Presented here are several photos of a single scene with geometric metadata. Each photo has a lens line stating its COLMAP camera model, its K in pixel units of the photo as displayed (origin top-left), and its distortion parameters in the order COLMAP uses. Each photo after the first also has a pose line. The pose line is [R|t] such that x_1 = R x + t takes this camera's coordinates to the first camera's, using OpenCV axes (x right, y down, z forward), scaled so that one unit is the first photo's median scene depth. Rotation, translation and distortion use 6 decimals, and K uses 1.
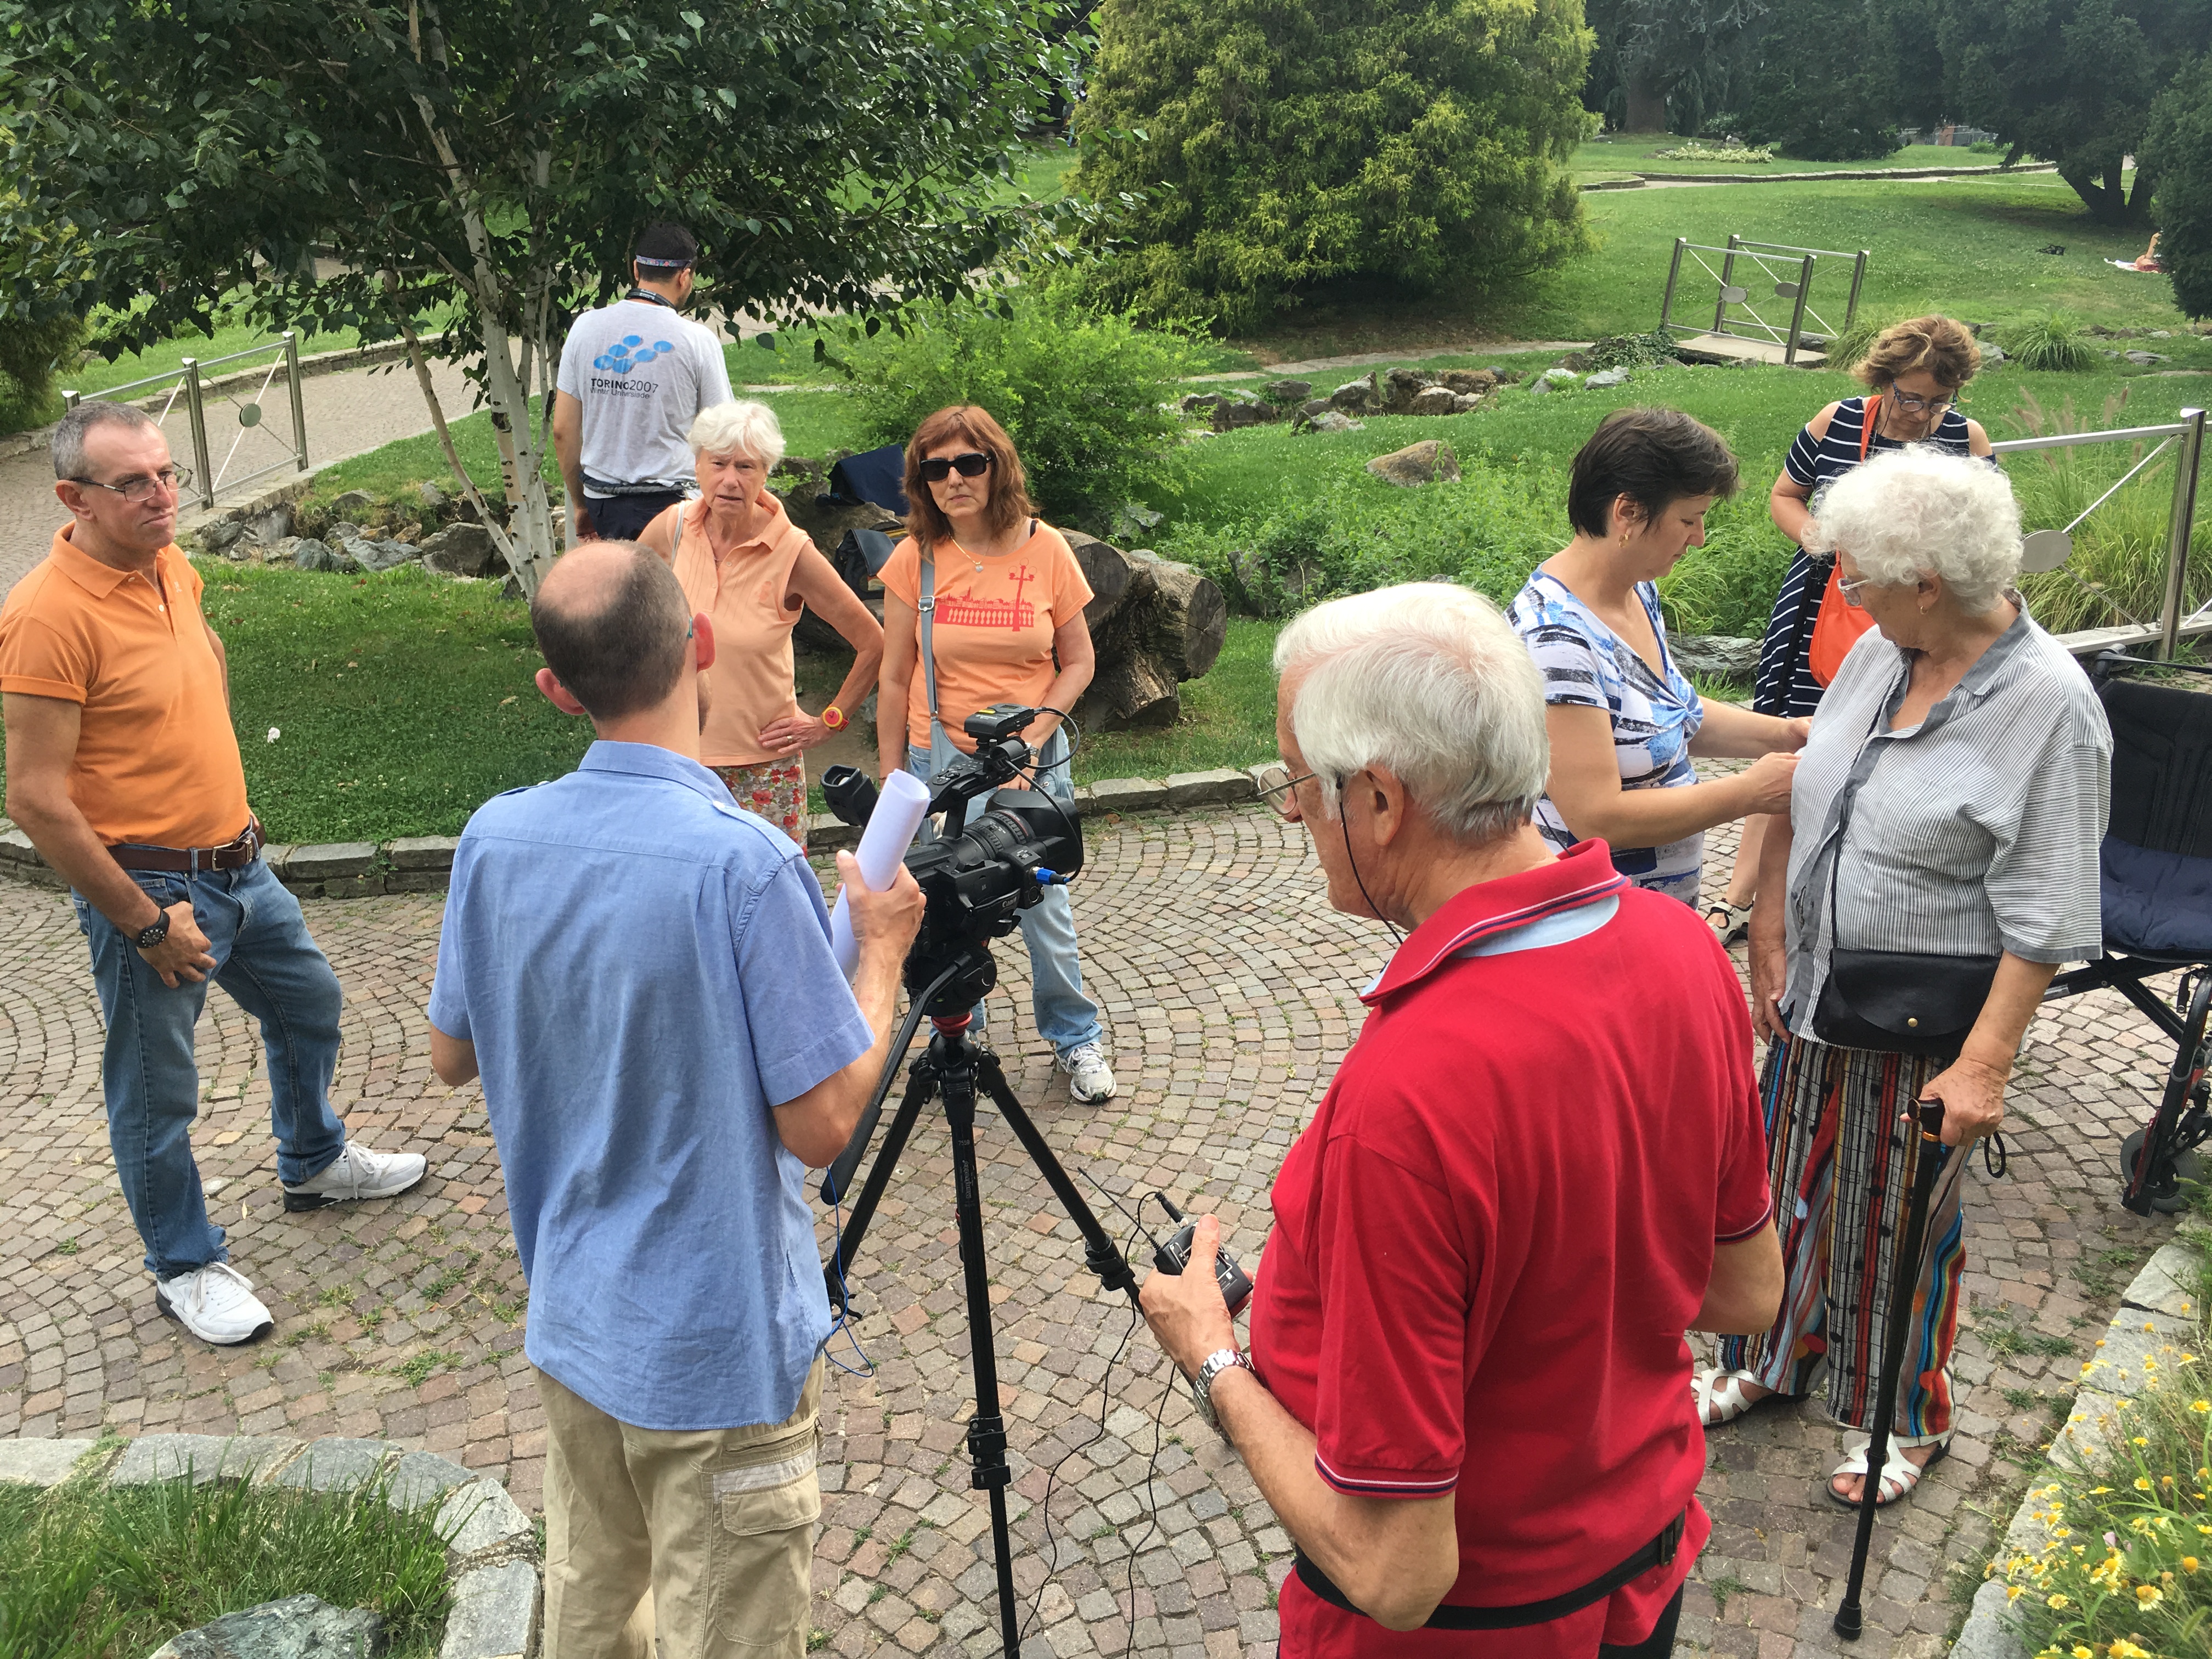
lens RADIAL K [[1886.6, 0, 1106.6], [0, 1886.6, 836.6], [0, 0, 1]] dist [0.052747, -0.078119]
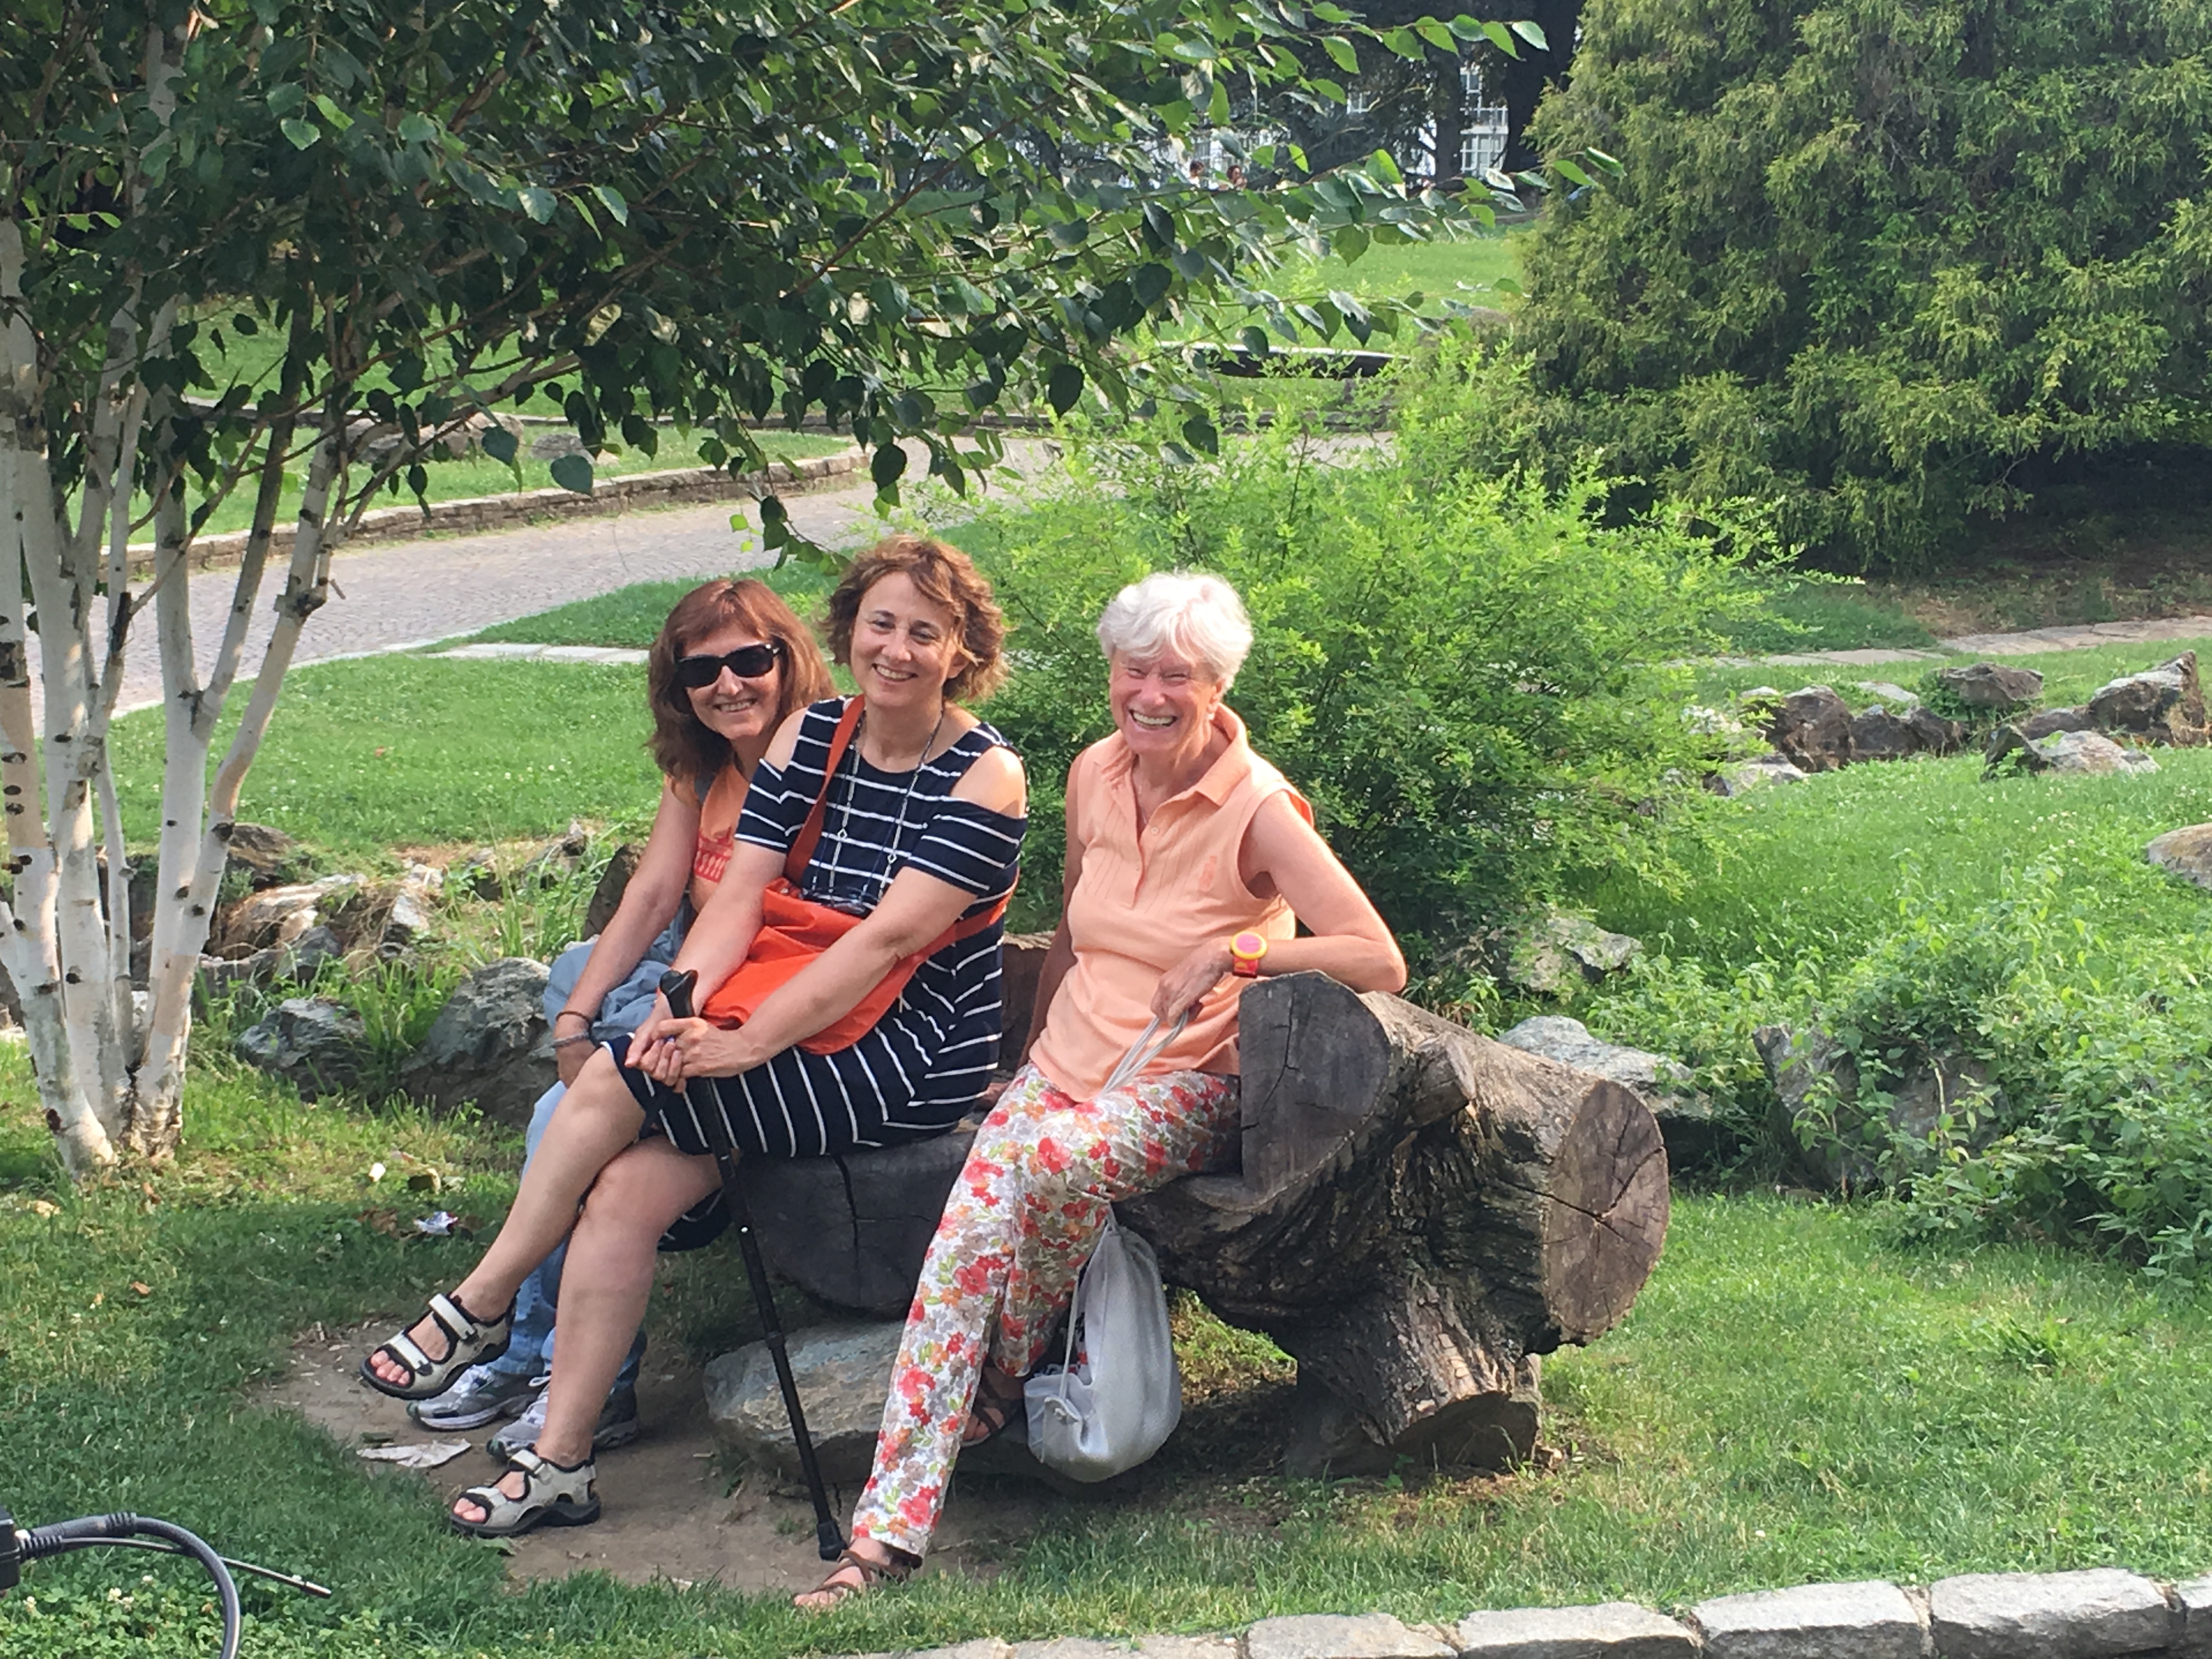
lens RADIAL K [[3865.9, 0, 1103.7], [0, 3865.9, 824.2], [0, 0, 1]] dist [0.034204, 0.000000]
pose [[0.987742, 0.028932, -0.153390, 0.029804], [-0.059665, 0.978032, -0.199734, -0.011387], [0.144242, 0.206438, 0.967769, 0.097502]]
